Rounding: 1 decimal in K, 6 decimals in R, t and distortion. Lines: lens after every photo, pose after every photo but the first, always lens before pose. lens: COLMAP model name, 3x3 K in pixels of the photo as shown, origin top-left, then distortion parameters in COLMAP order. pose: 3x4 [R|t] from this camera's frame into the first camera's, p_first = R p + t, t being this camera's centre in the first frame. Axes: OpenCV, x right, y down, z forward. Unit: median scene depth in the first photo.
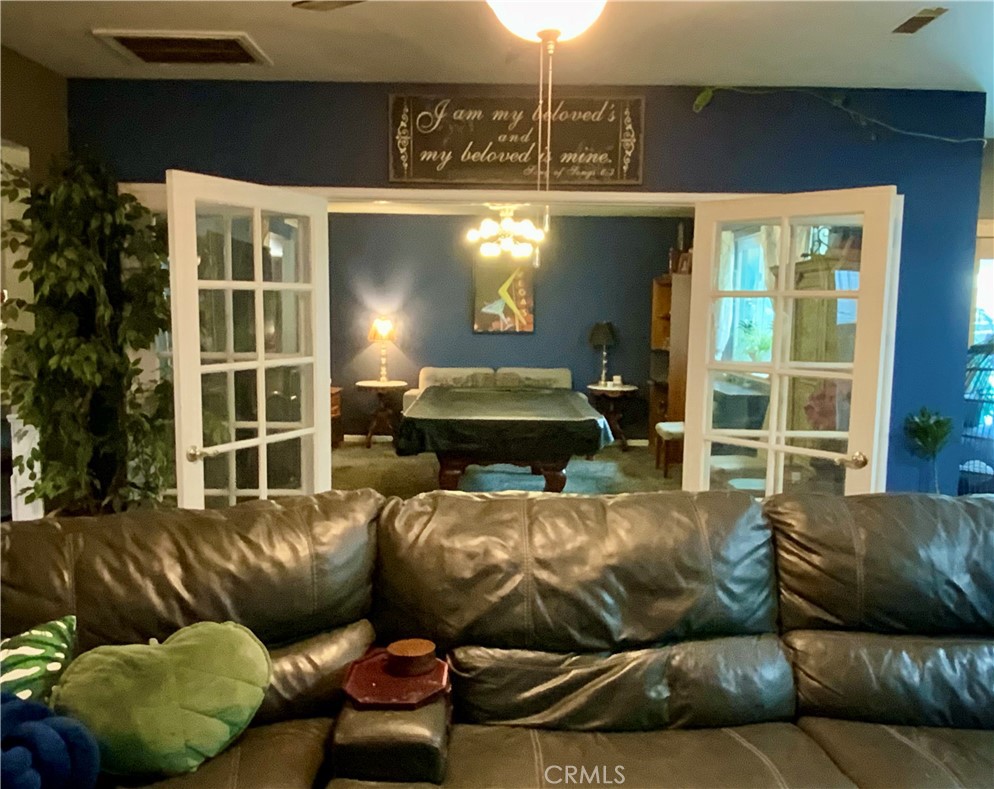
lens RADIAL K [[831.0, 0, 497.0], [0, 831.0, 398.2], [0, 0, 1]] dist [0.085243, 0.002467]
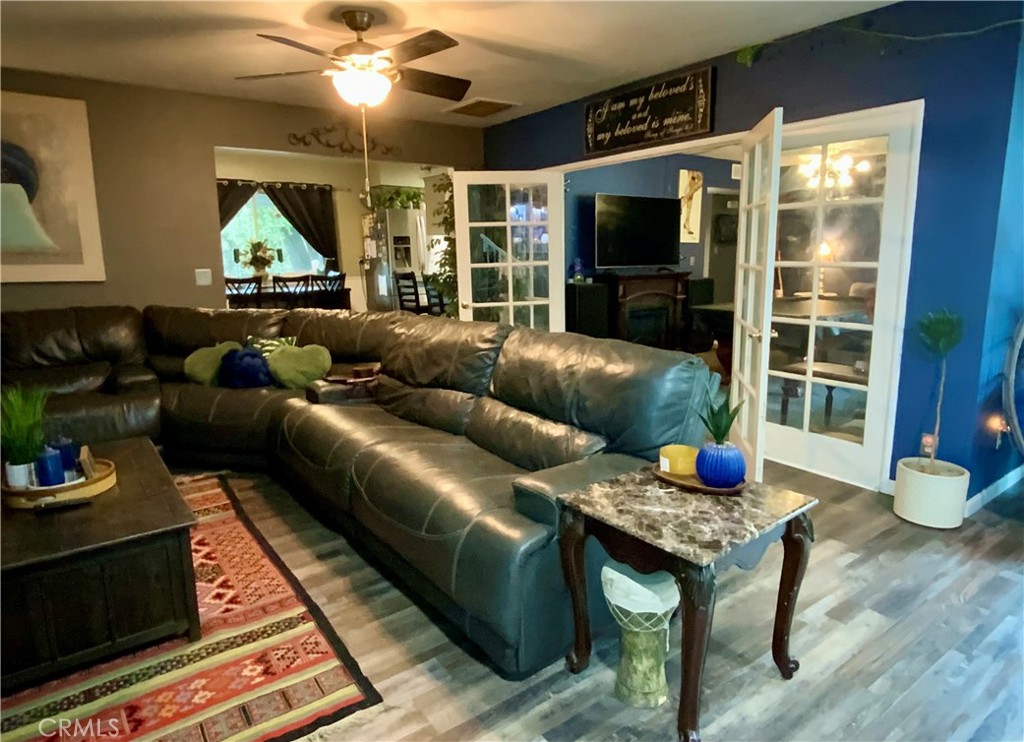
lens RADIAL K [[610.4, 0, 512.1], [0, 610.4, 365.9], [0, 0, 1]] dist [-0.002722, -0.000167]
pose [[0.596539, 0.122815, -0.793131, 0.819272], [-0.056386, 0.992194, 0.111230, 0.032022], [0.800601, -0.021632, 0.598808, 0.138164]]
